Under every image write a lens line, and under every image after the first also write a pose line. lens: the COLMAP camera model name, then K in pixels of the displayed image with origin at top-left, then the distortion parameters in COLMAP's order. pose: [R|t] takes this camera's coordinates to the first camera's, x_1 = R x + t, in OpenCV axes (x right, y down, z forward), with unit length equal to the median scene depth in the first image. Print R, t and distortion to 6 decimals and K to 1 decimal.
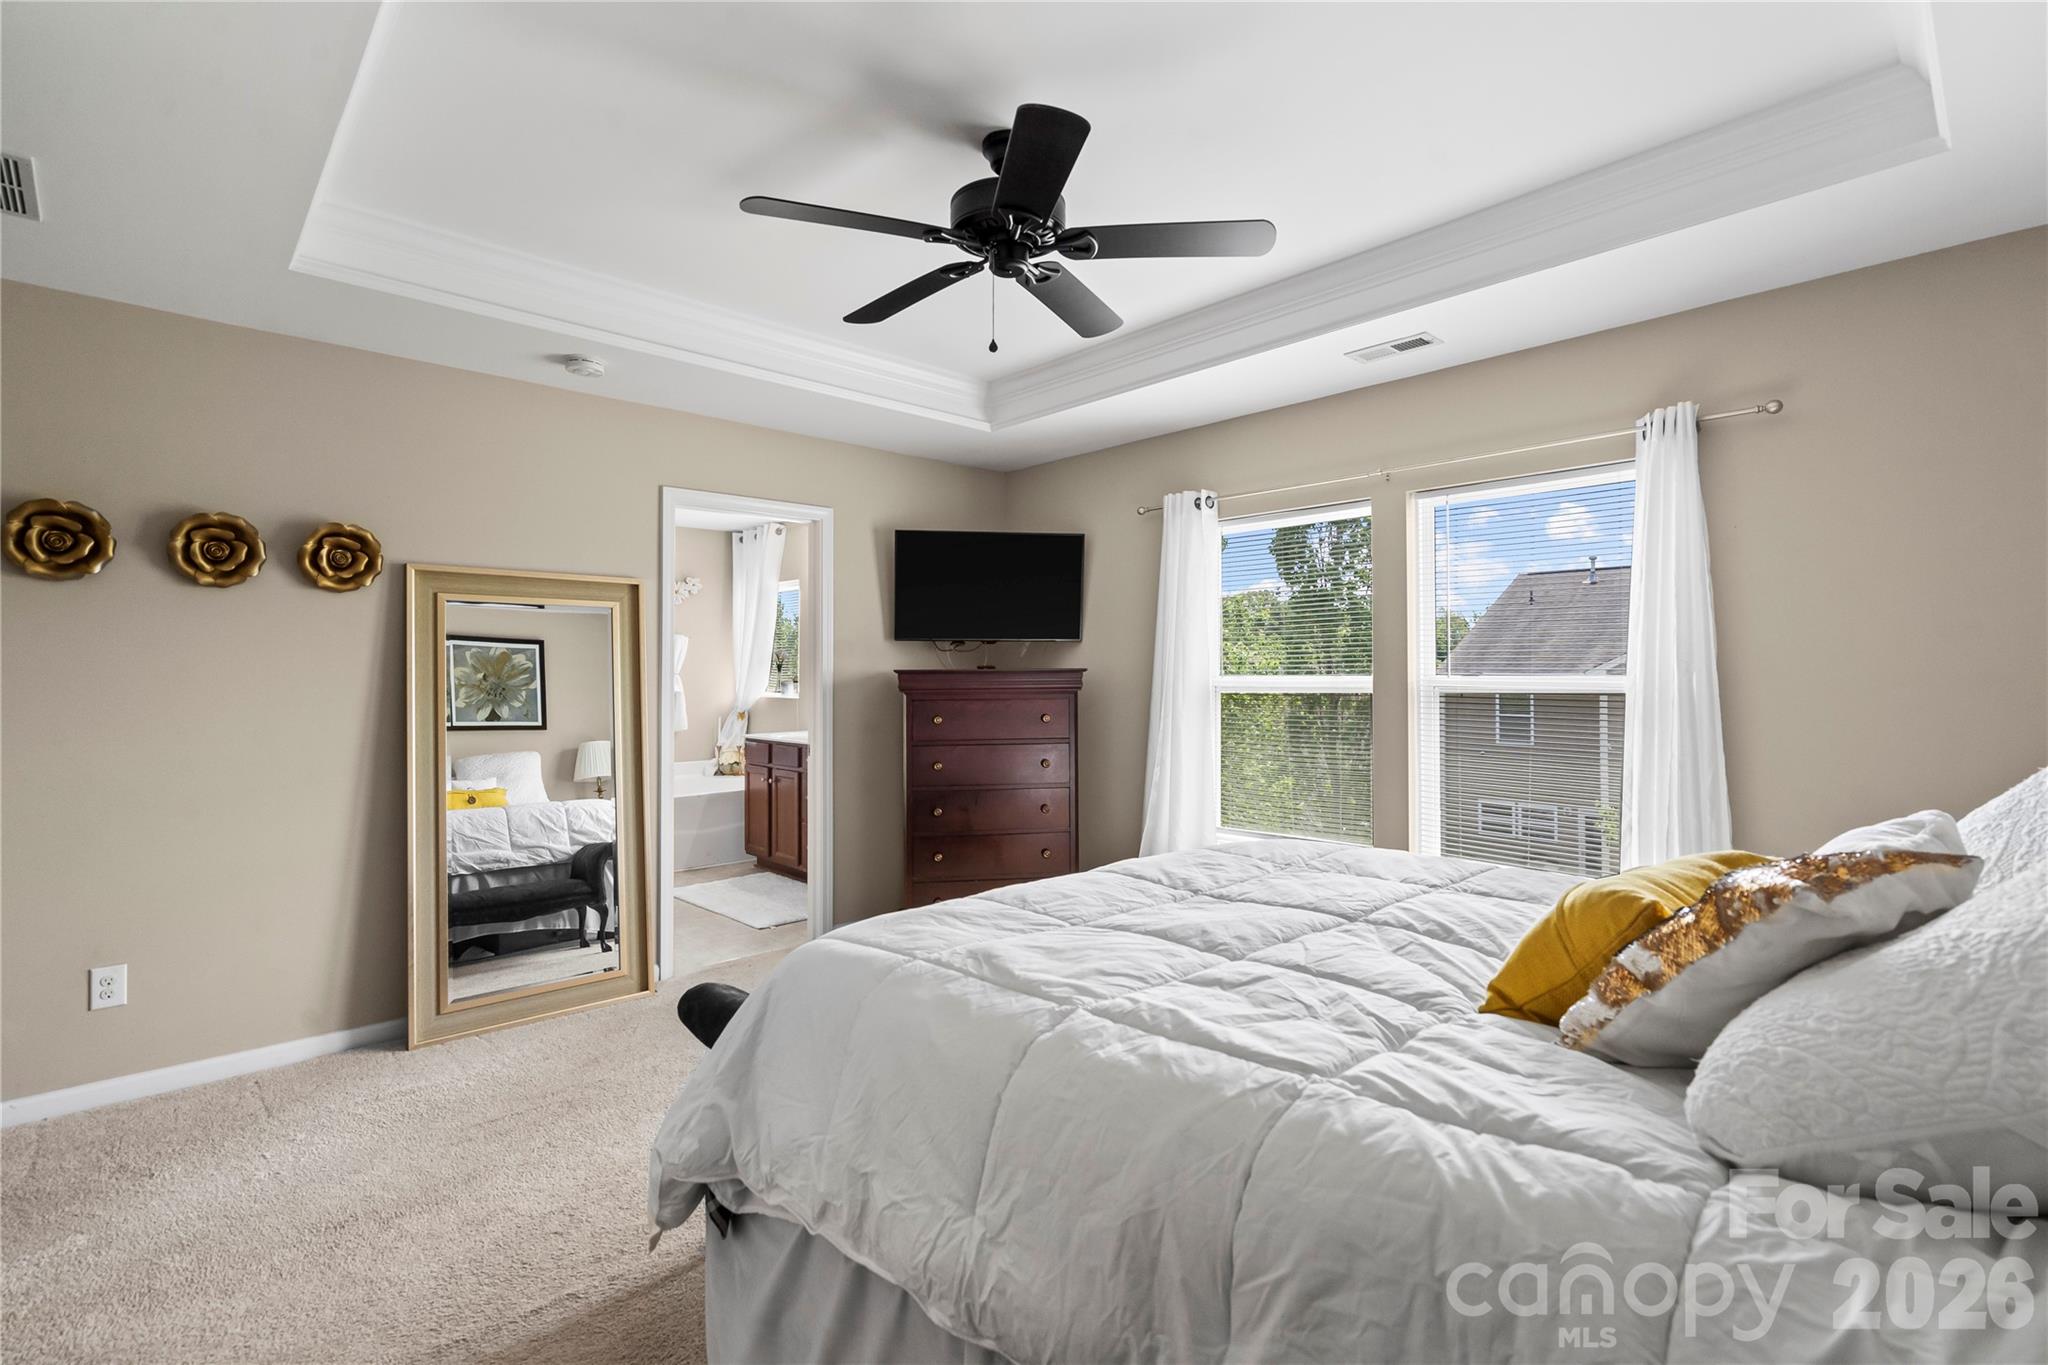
lens RADIAL K [[935.7, 0, 1012.3], [0, 935.7, 673.2], [0, 0, 1]] dist [-0.005963, 0.001685]
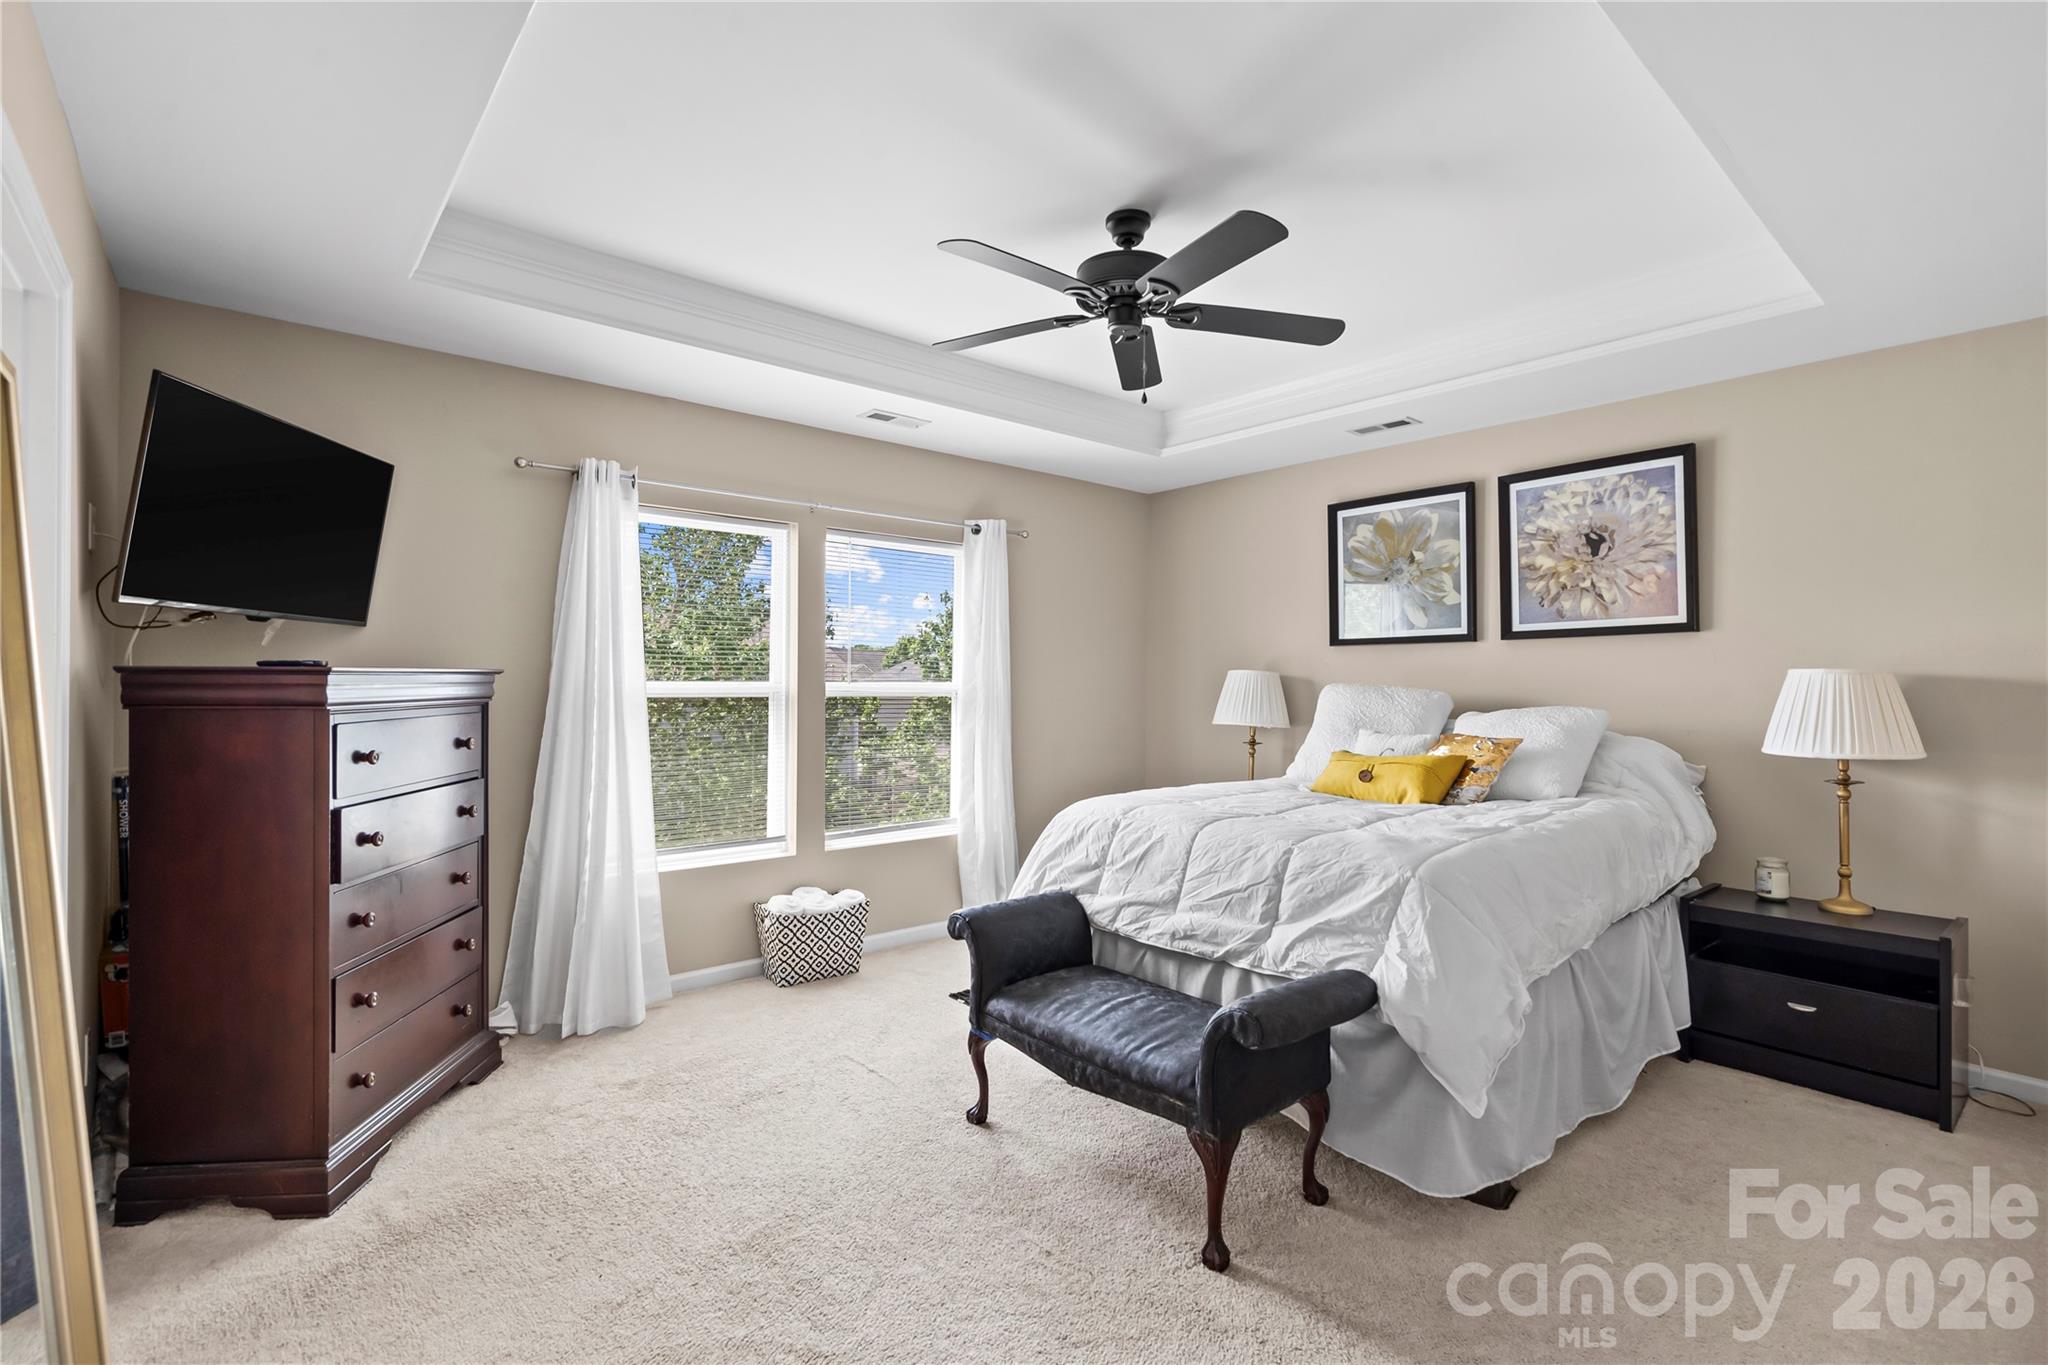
lens RADIAL K [[935.7, 0, 1028.2], [0, 935.7, 680.2], [0, 0, 1]] dist [-0.005963, 0.001685]
pose [[0.038488, 0.014426, 0.999155, -0.698995], [-0.002129, 0.999895, -0.014355, 0.016899], [-0.999257, -0.001574, 0.038515, 0.645159]]
